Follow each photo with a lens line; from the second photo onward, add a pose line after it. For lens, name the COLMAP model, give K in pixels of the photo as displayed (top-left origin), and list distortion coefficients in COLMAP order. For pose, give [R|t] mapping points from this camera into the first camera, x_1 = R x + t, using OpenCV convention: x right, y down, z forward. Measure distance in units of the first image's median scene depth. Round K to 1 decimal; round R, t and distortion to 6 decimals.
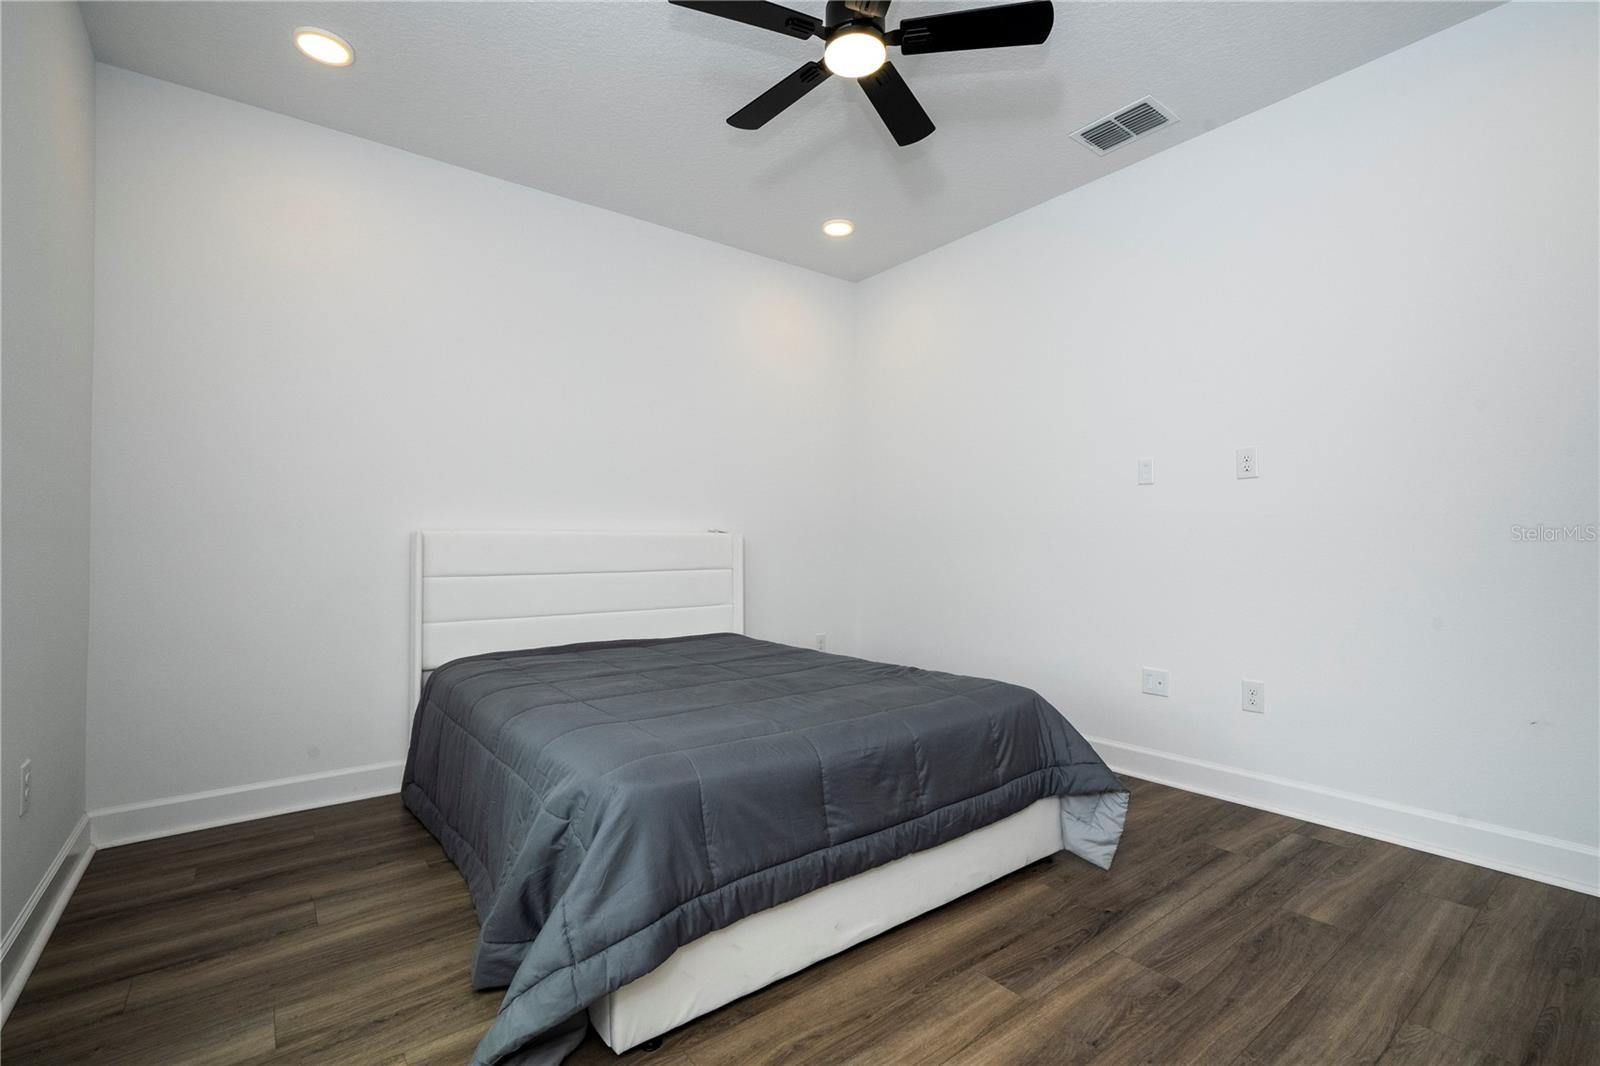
lens RADIAL K [[710.2, 0, 806.6], [0, 710.2, 533.8], [0, 0, 1]] dist [-0.000966, 0.000476]
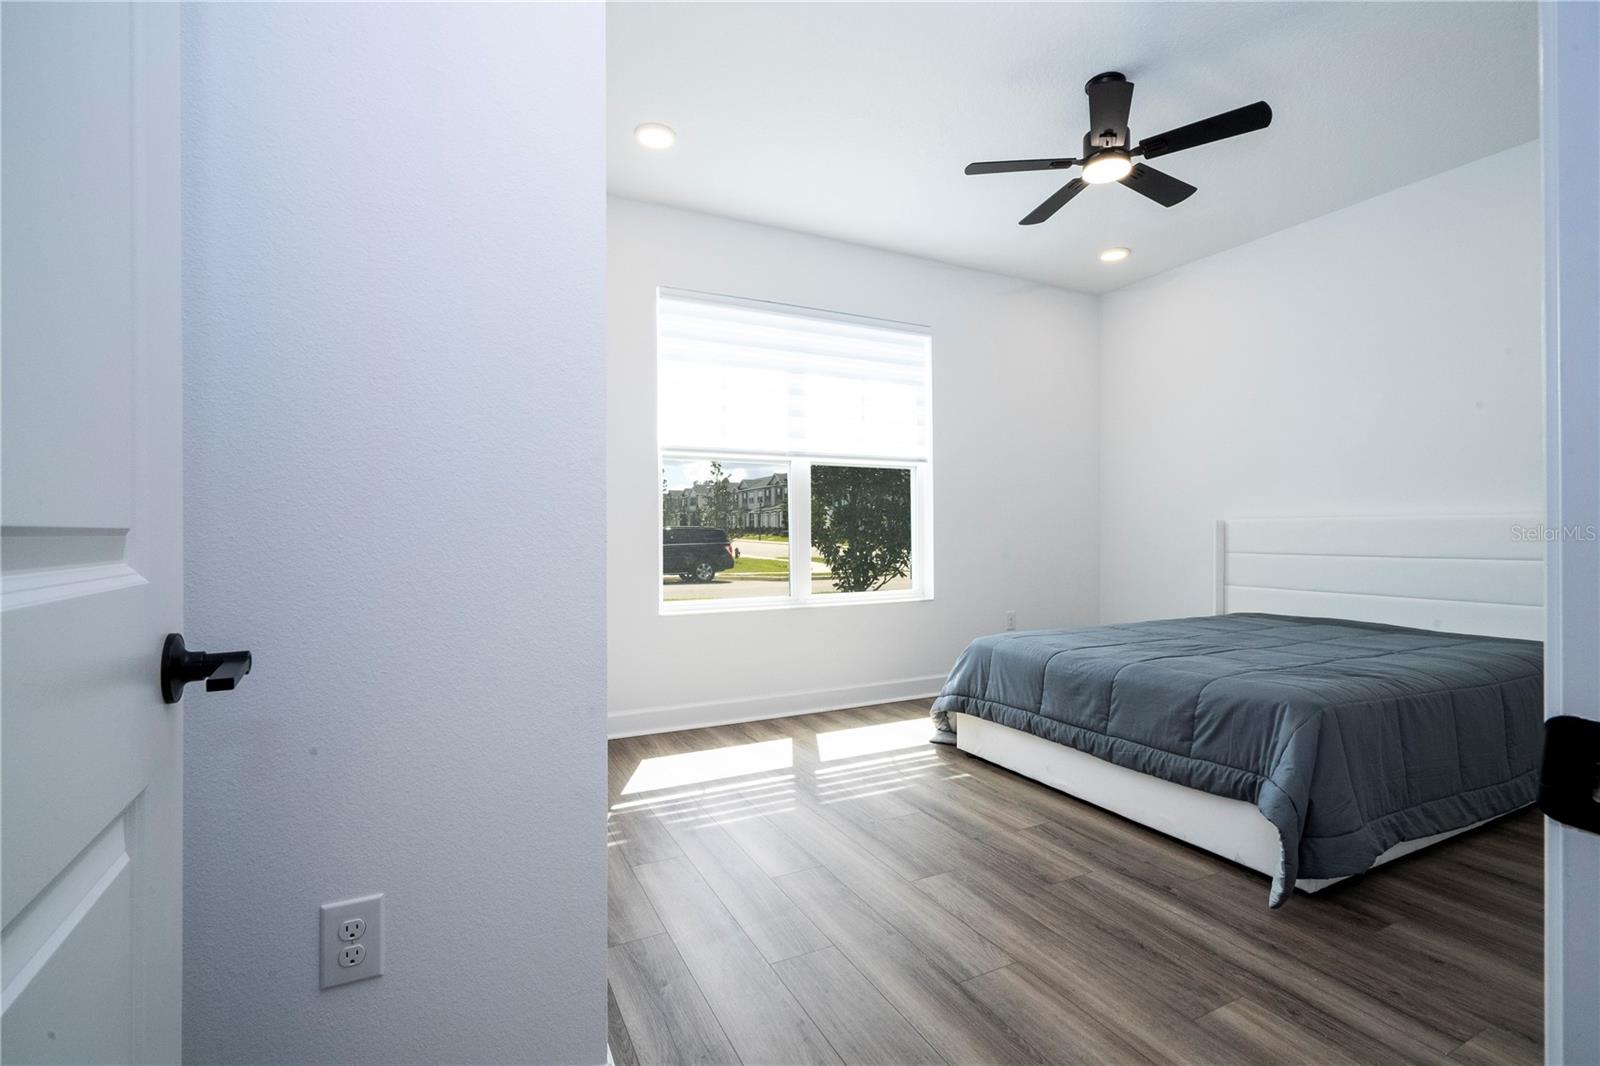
lens RADIAL K [[710.2, 0, 806.6], [0, 710.2, 533.8], [0, 0, 1]] dist [-0.000966, 0.000476]
pose [[-0.198710, -0.000595, -0.980058, 1.600124], [0.029821, 0.999533, -0.006653, 0.013397], [0.979605, -0.030548, -0.198599, 0.739090]]
